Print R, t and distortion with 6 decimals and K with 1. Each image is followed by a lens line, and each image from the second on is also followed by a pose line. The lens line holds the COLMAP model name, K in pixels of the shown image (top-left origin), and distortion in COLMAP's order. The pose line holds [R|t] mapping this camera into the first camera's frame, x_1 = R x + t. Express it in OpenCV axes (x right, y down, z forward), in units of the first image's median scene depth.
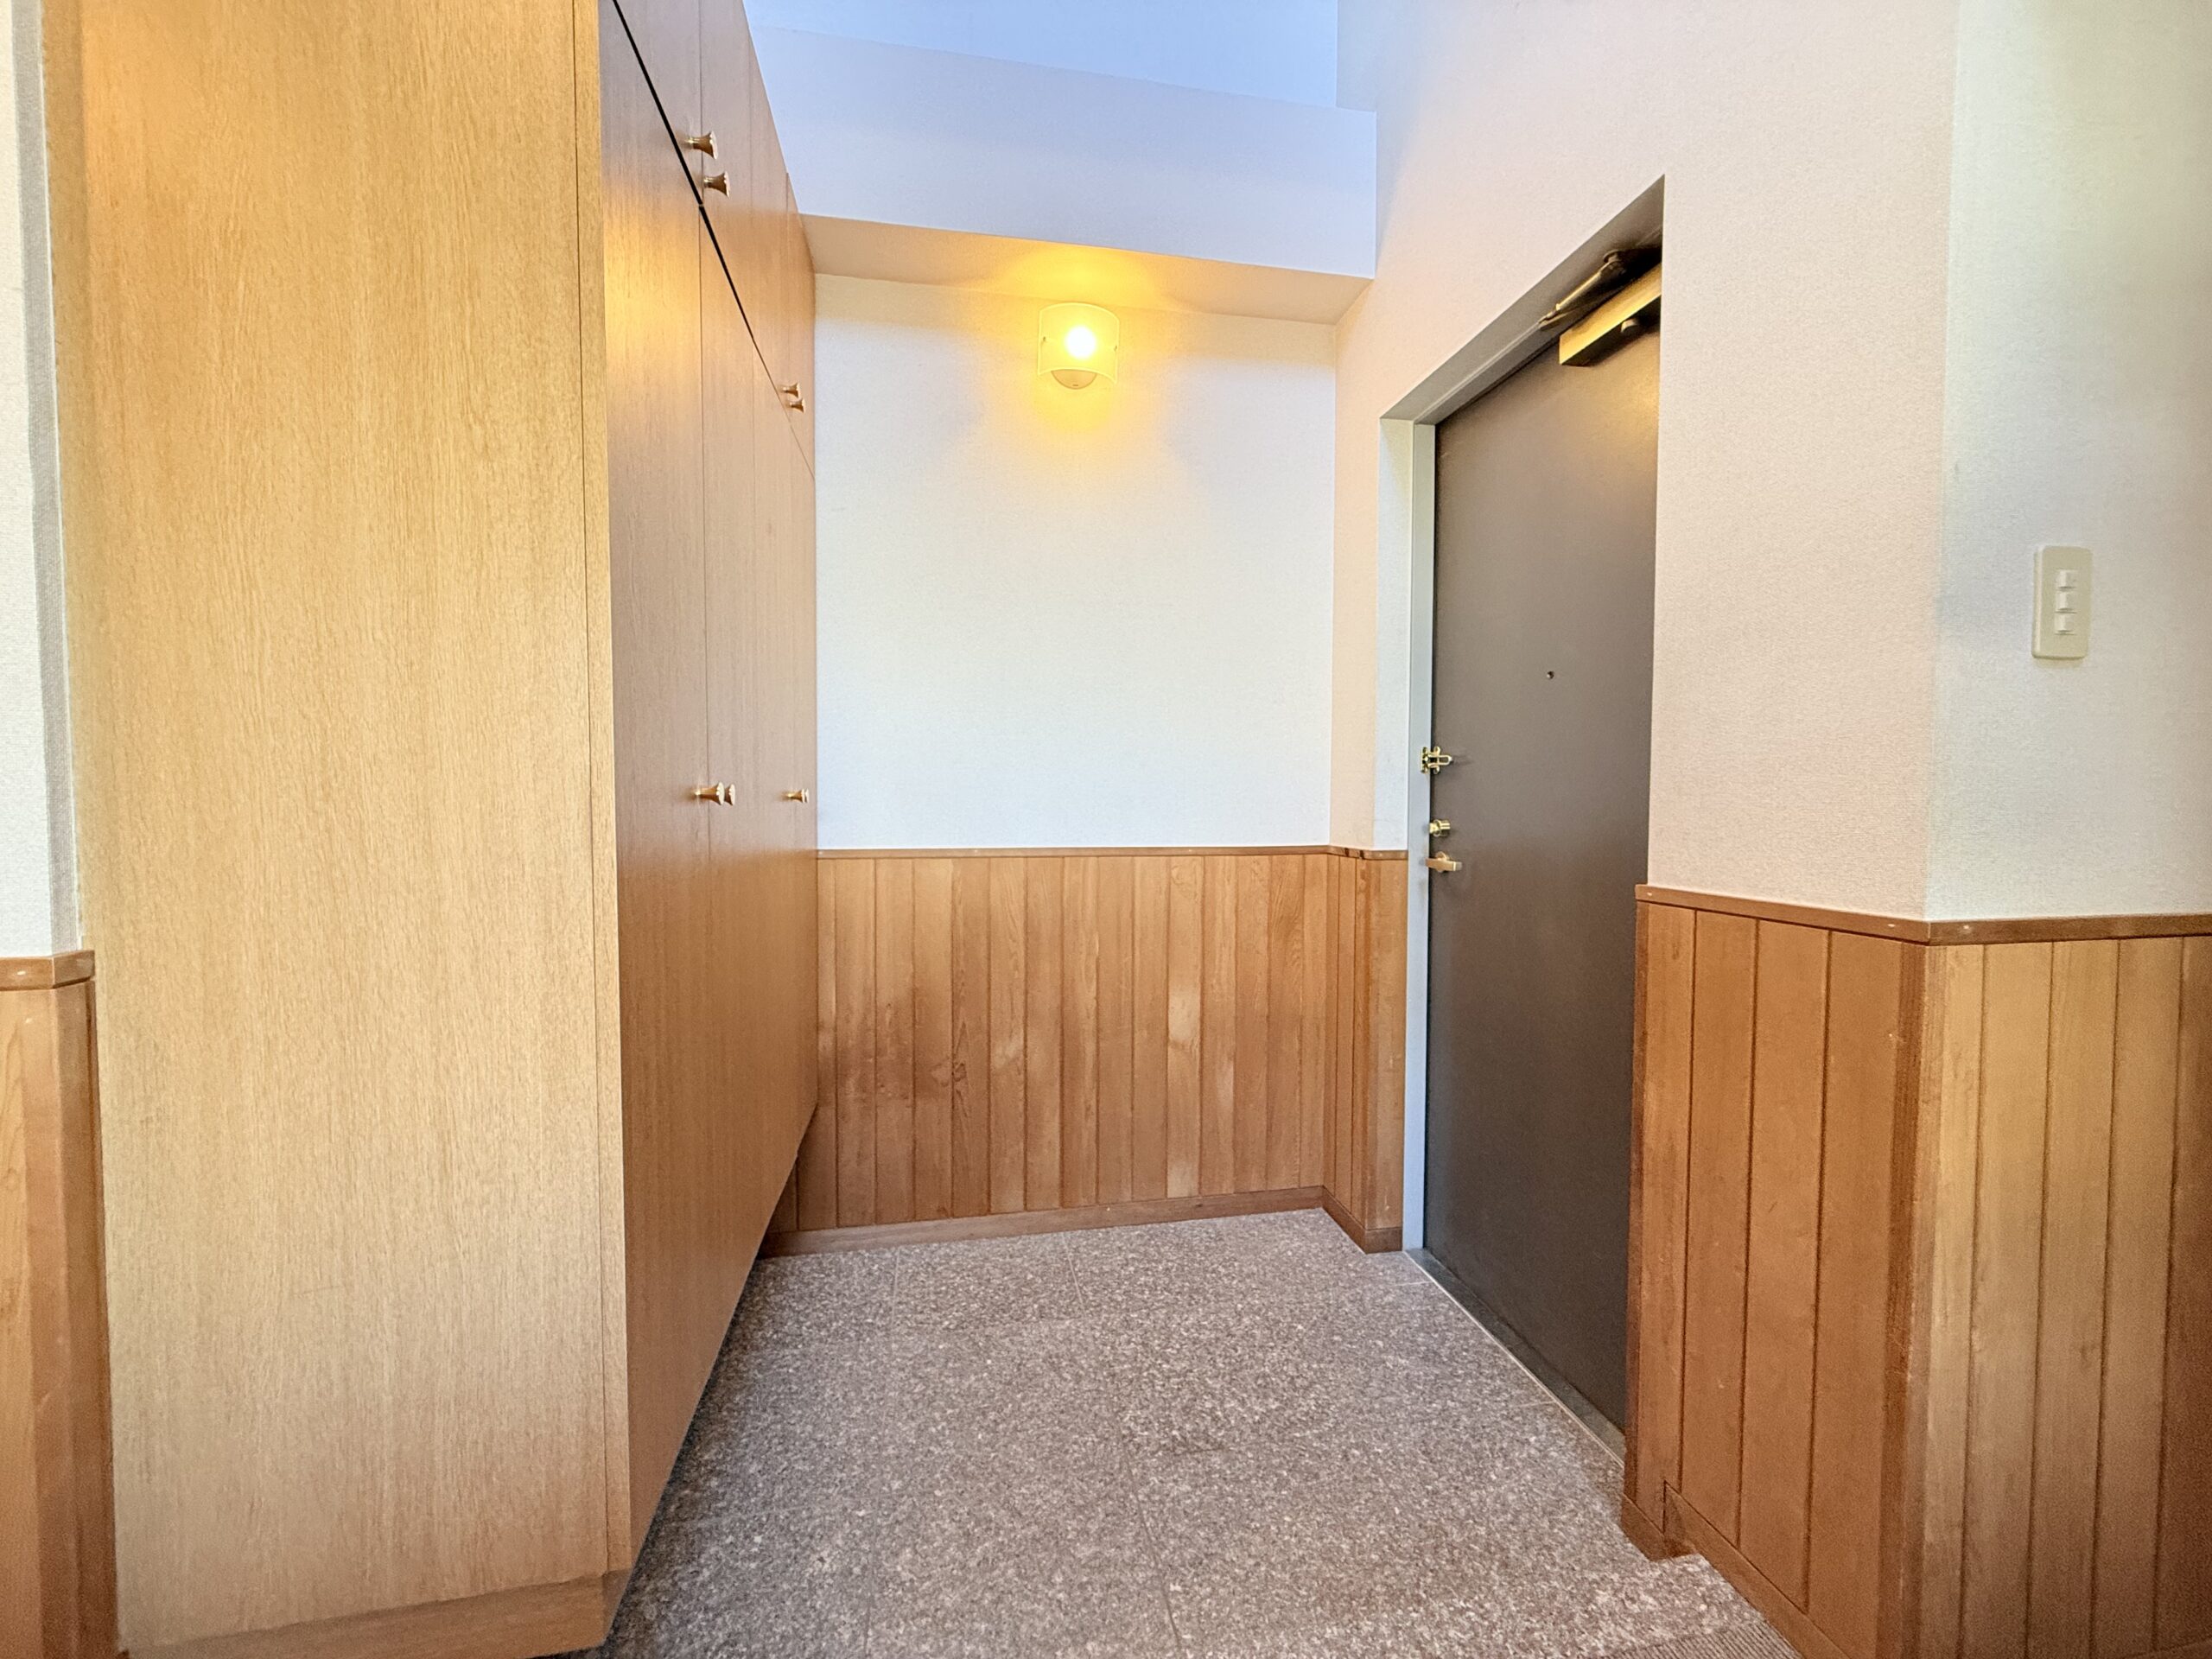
lens RADIAL K [[877.5, 0, 1101.8], [0, 877.5, 828.9], [0, 0, 1]] dist [0.001049, -0.000246]
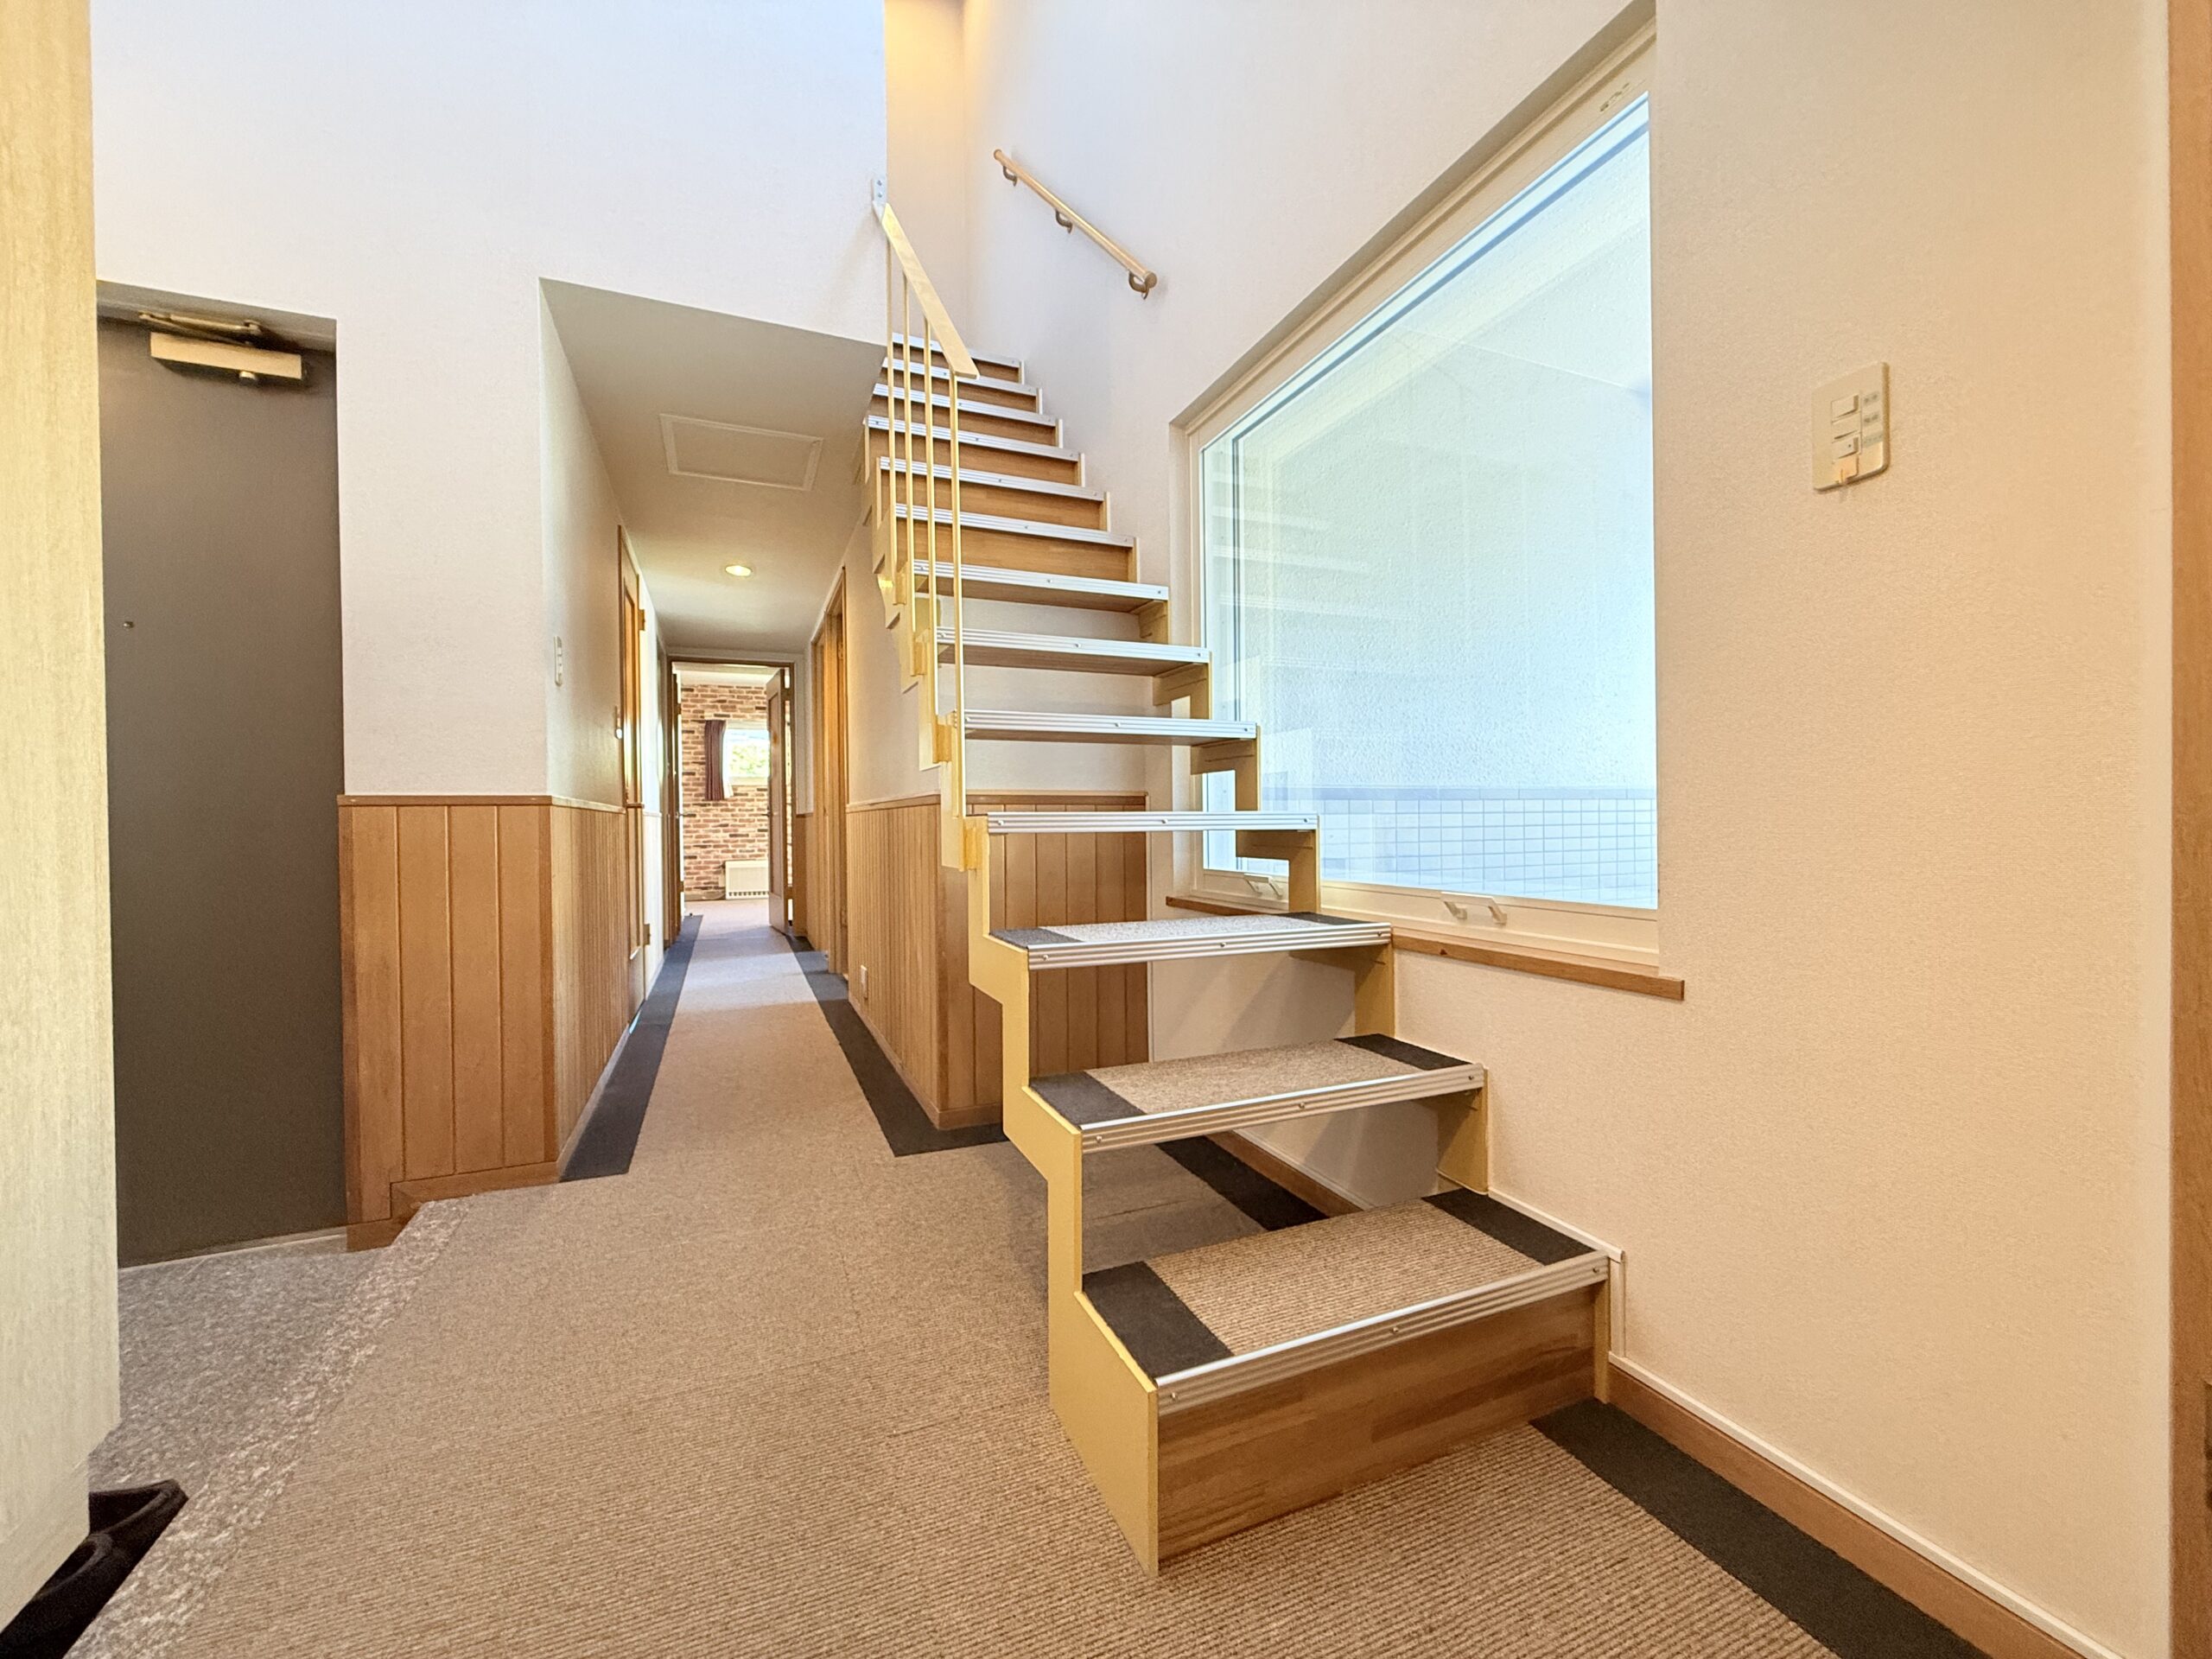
lens RADIAL K [[877.5, 0, 1101.8], [0, 877.5, 828.9], [0, 0, 1]] dist [0.001049, -0.000246]
pose [[-0.218251, -0.007354, 0.975865, -1.108557], [0.048550, 0.998652, 0.018383, 0.158051], [-0.974684, 0.051390, -0.217600, 0.095291]]
